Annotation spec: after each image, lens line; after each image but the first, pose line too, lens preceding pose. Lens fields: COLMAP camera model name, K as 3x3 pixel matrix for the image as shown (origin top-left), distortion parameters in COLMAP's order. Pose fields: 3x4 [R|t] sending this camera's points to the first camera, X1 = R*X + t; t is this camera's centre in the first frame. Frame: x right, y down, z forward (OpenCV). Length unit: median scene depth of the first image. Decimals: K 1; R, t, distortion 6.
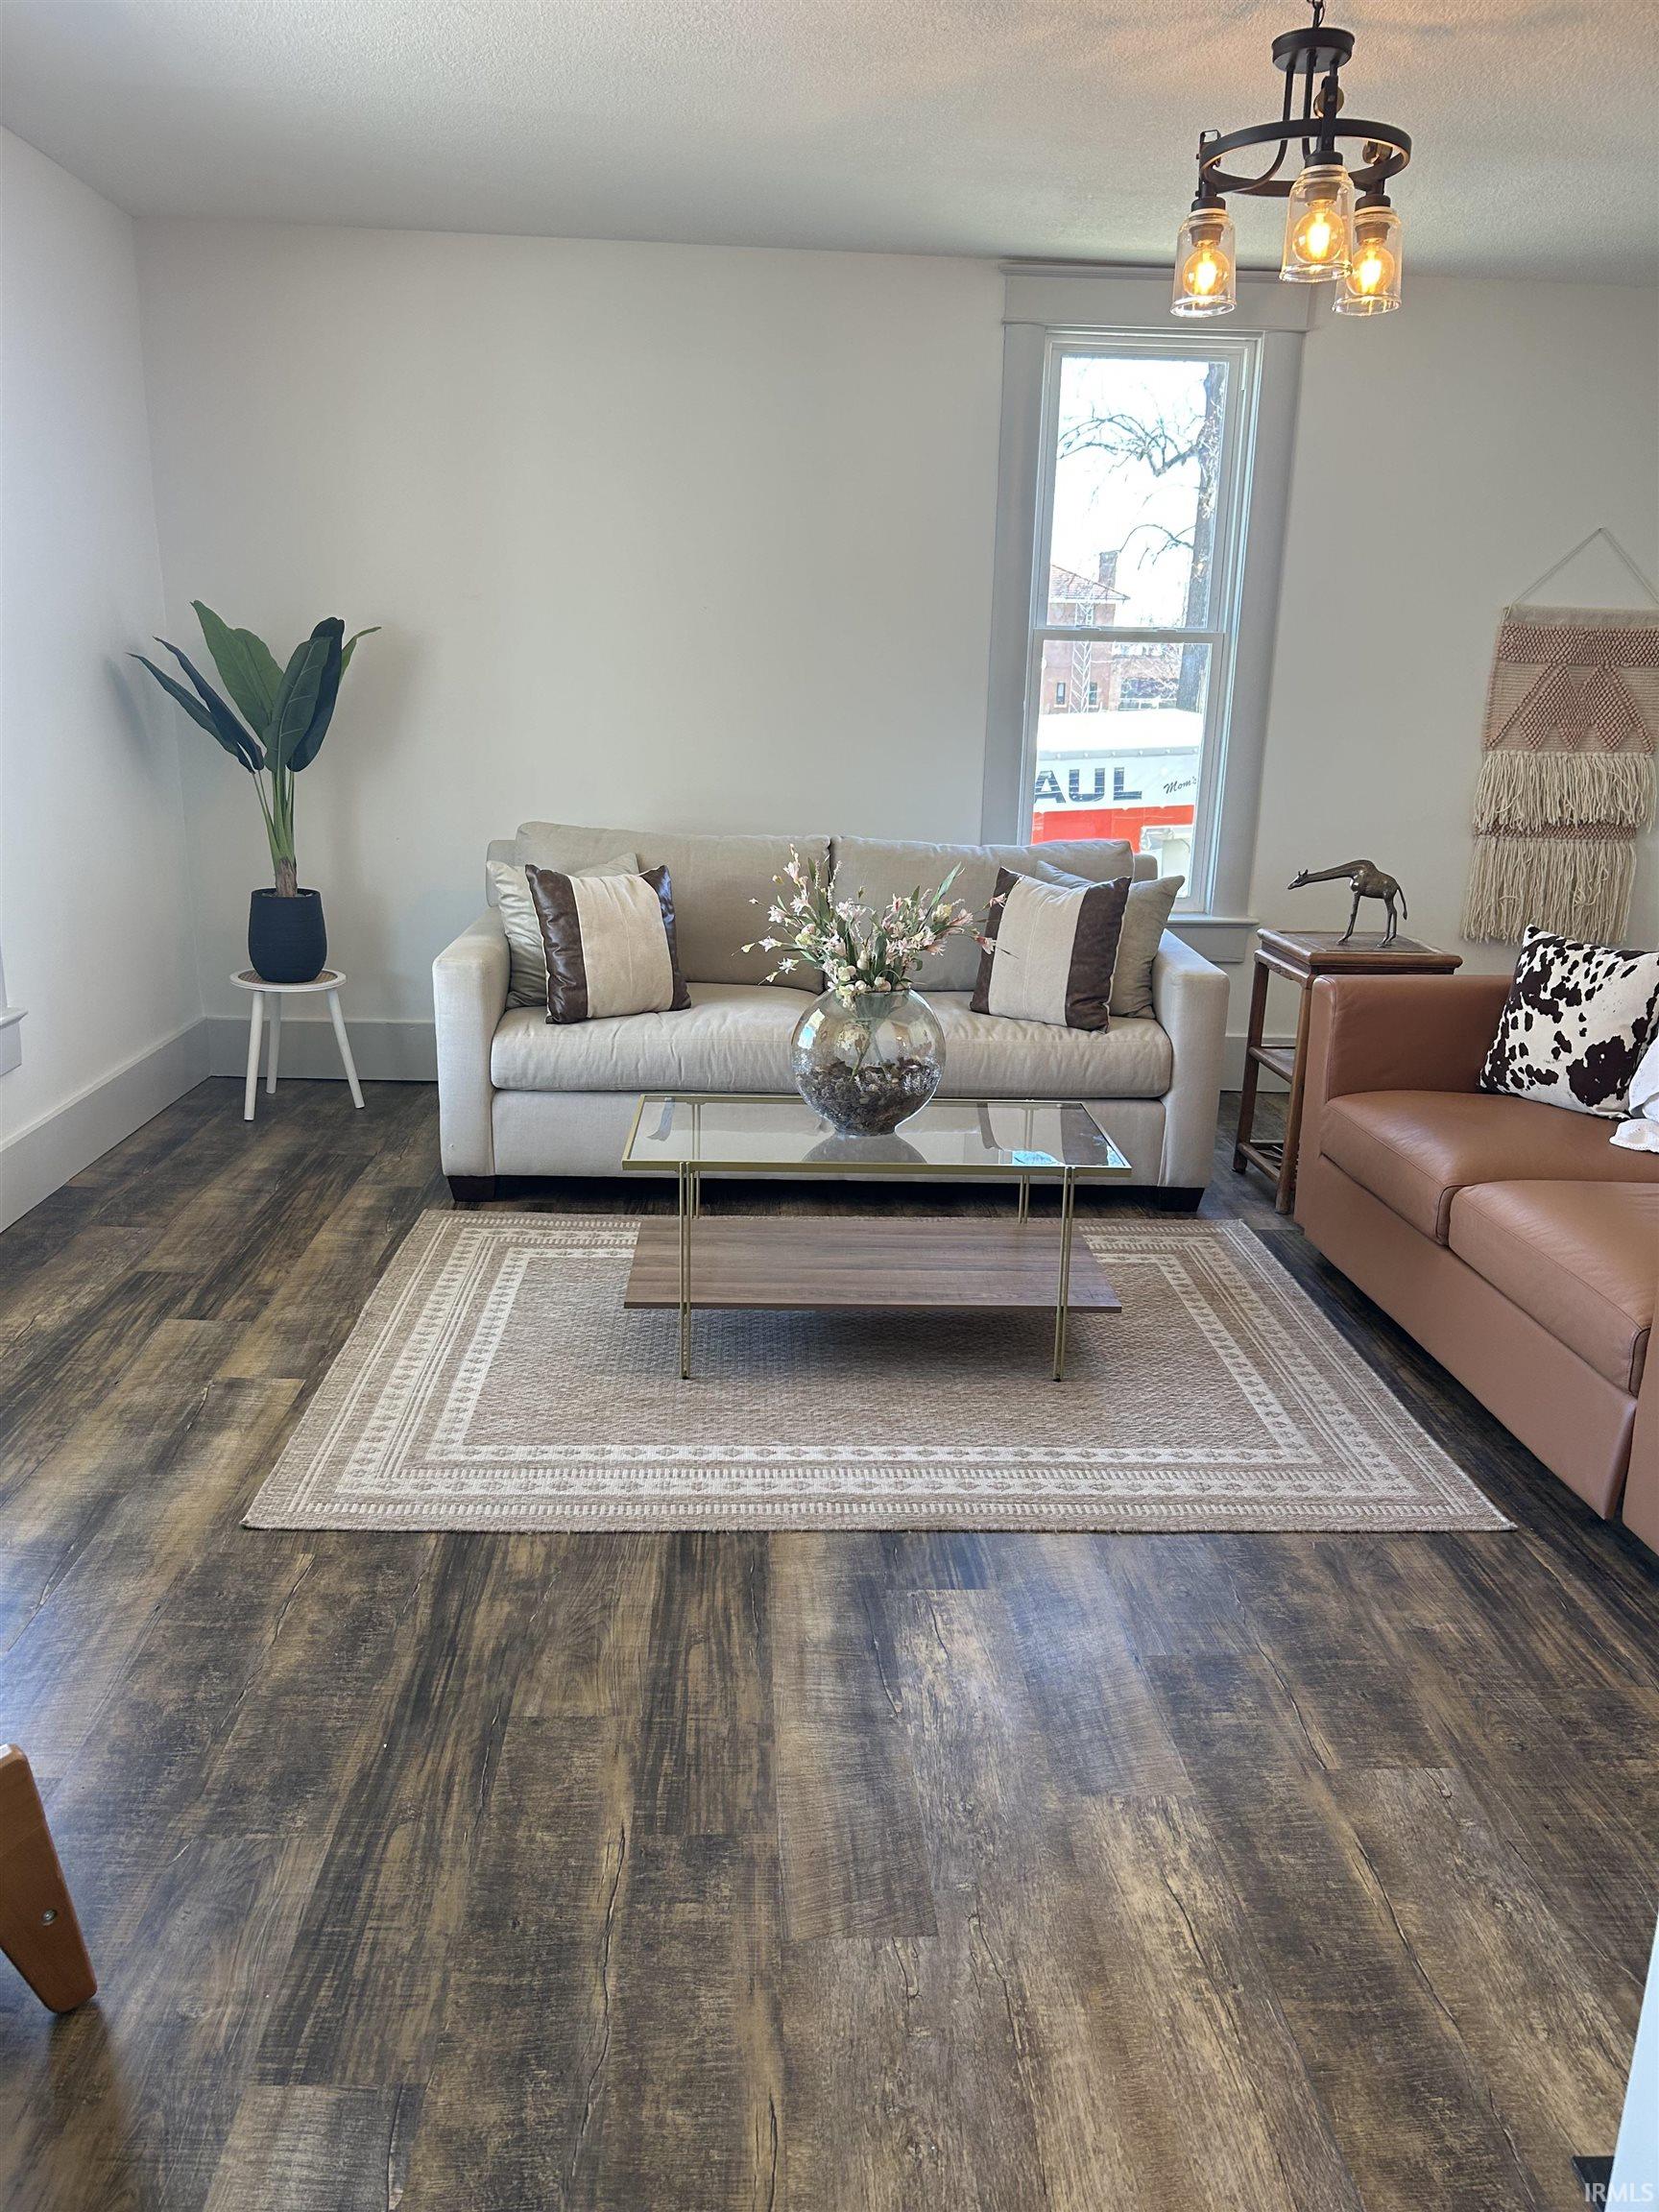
lens RADIAL K [[1675.9, 0, 835.5], [0, 1675.9, 1119.7], [0, 0, 1]] dist [0.033761, -0.043818]
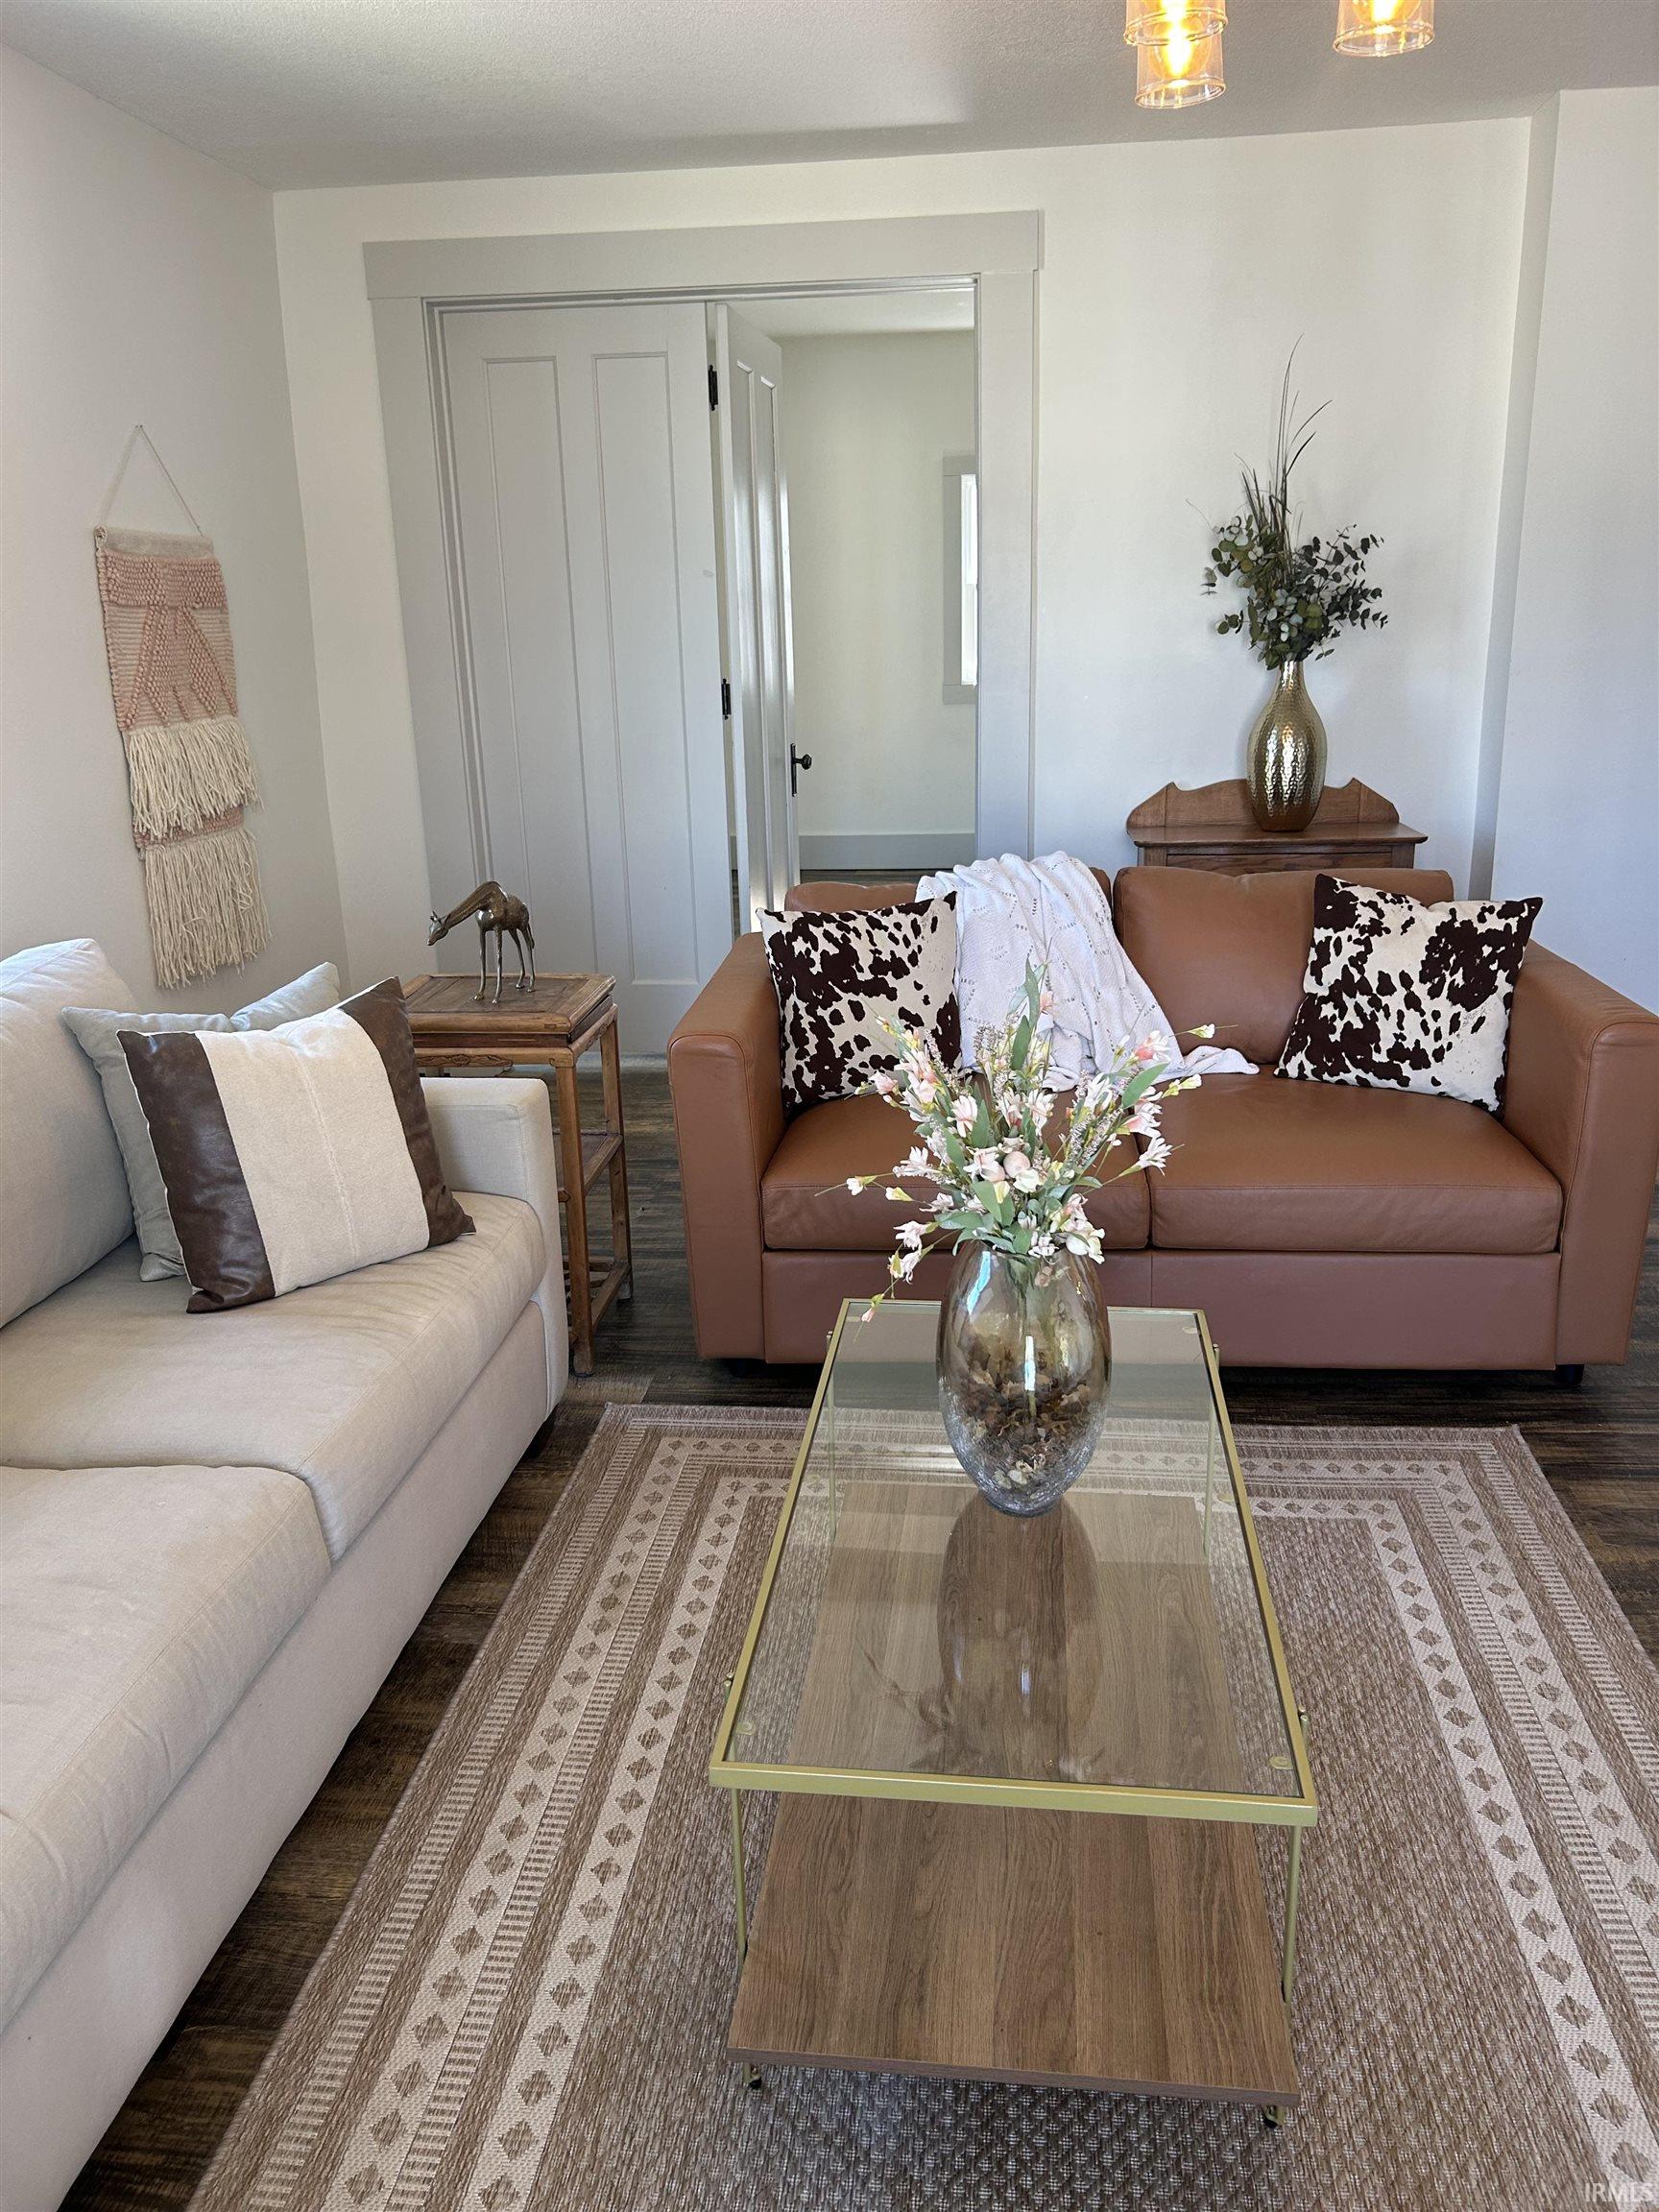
lens RADIAL K [[1651.4, 0, 829.5], [0, 1651.4, 1106.0], [0, 0, 1]] dist [0.094917, -0.142331]
pose [[0.152480, -0.308475, 0.938932, -0.471187], [0.291212, 0.921886, 0.255582, -0.271270], [-0.944429, 0.234457, 0.230400, 0.956533]]
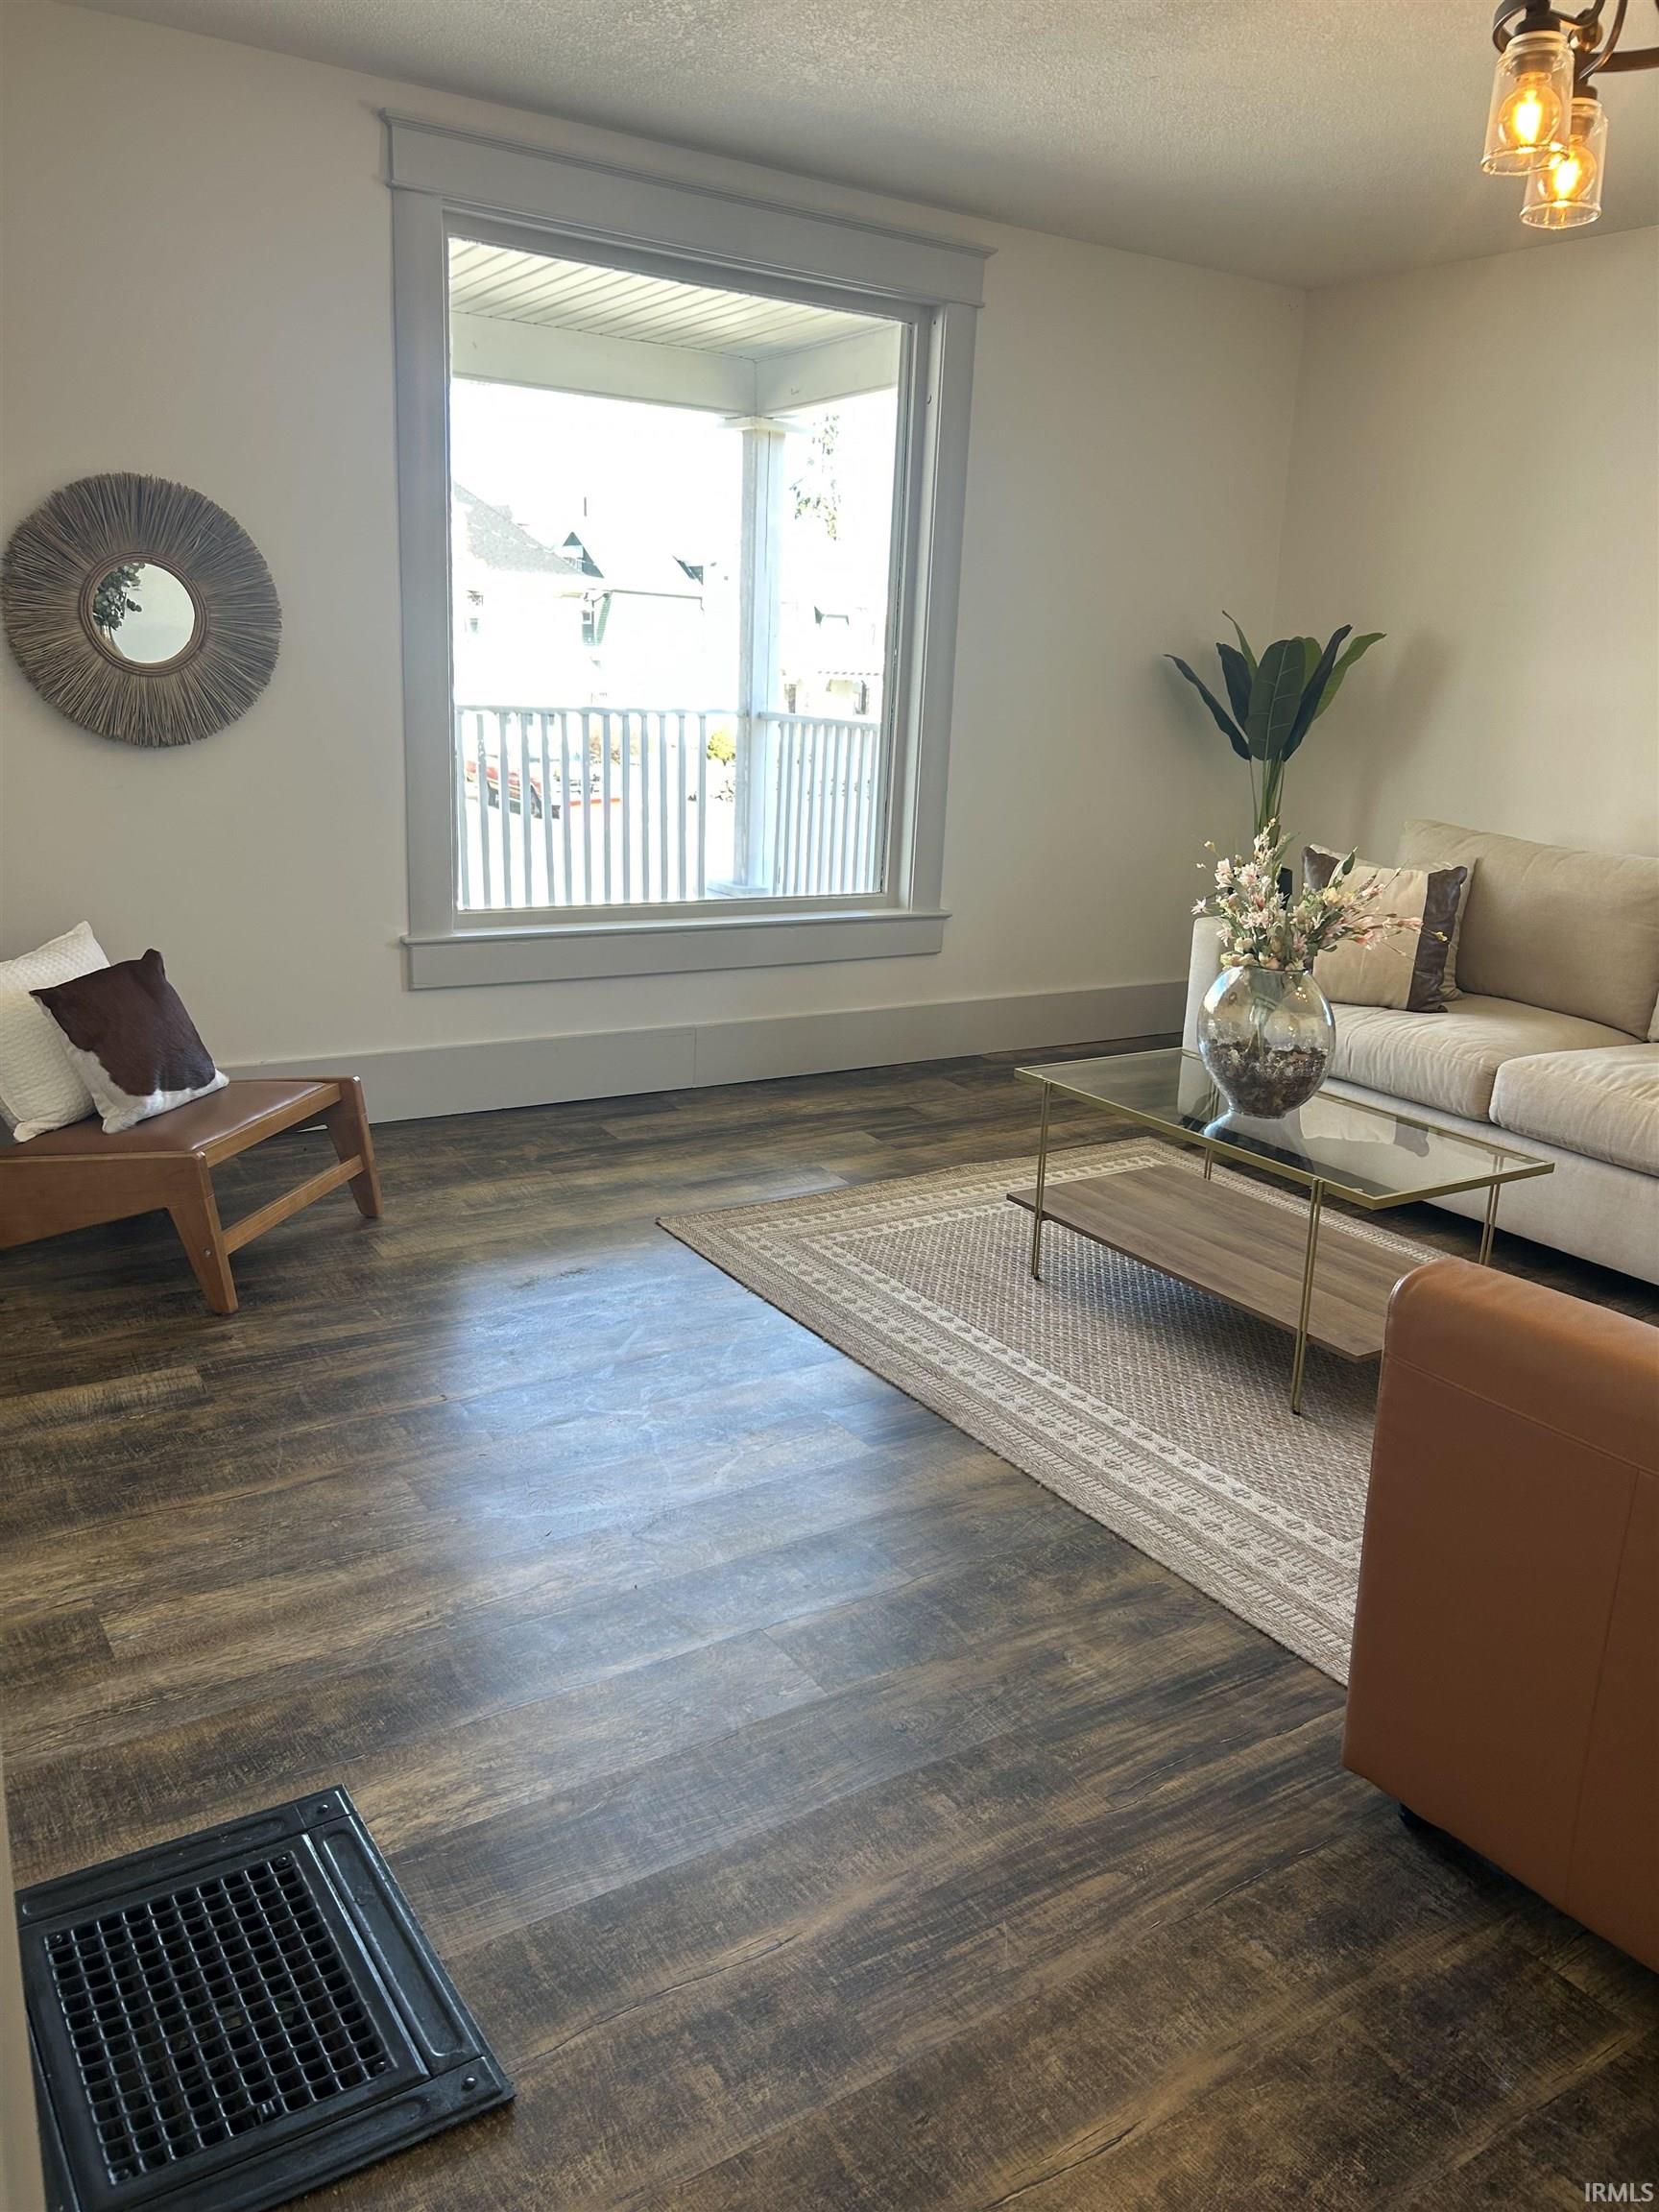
lens RADIAL K [[1722.4, 0, 838.0], [0, 1722.4, 1046.1], [0, 0, 1]] dist [0.028073, -0.002324]
pose [[0.504486, 0.195437, -0.841010, 0.769689], [-0.268215, 0.961329, 0.062506, -0.026344], [0.820704, 0.194038, 0.537396, 0.268469]]
